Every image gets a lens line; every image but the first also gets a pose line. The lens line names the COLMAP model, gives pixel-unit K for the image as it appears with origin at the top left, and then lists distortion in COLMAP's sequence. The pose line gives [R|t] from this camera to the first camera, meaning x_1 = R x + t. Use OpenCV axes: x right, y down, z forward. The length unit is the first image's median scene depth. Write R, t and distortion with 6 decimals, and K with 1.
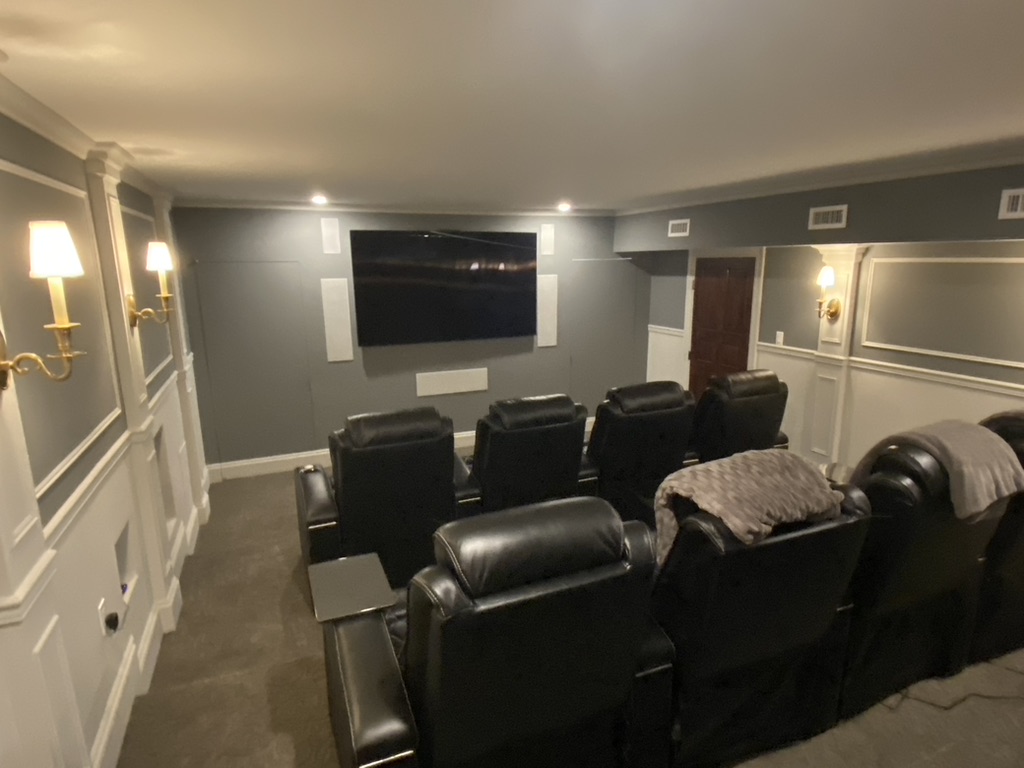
lens RADIAL K [[574.7, 0, 512.0], [0, 574.7, 384.0], [0, 0, 1]] dist [-0.001912, -0.000887]
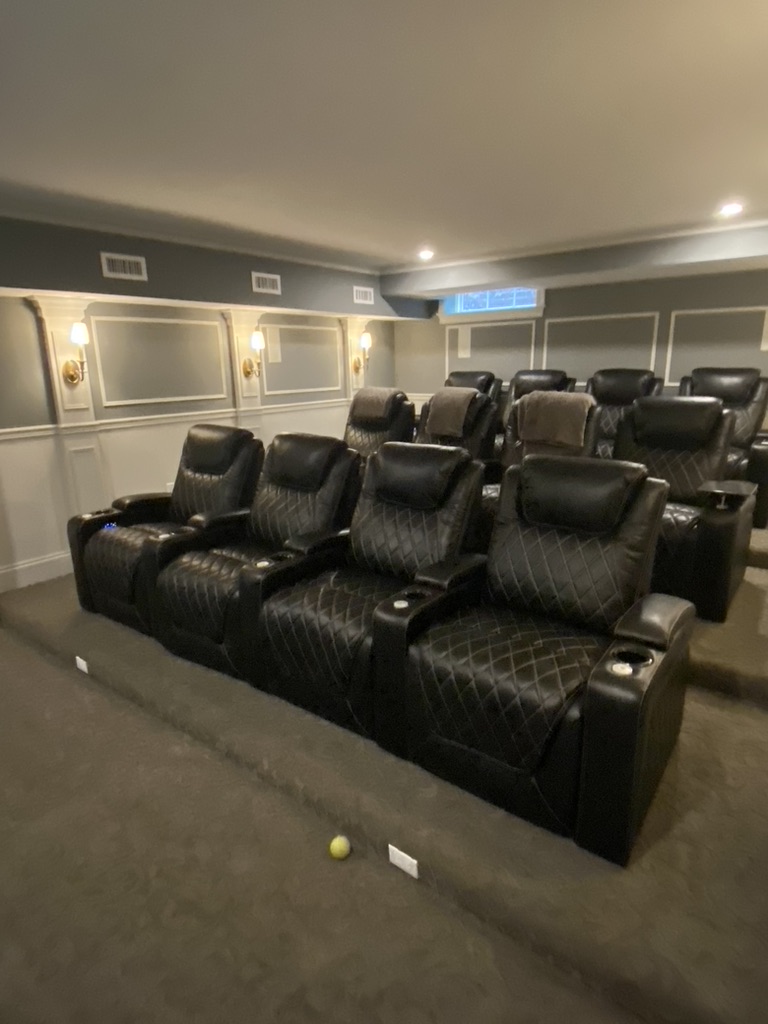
lens RADIAL K [[574.7, 0, 384.0], [0, 574.7, 512.0], [0, 0, 1]] dist [-0.001912, -0.000887]
pose [[-0.480716, -0.287076, 0.828553, -0.491955], [0.135704, 0.909152, 0.393735, -0.234521], [-0.866312, 0.301713, -0.398086, 1.094411]]
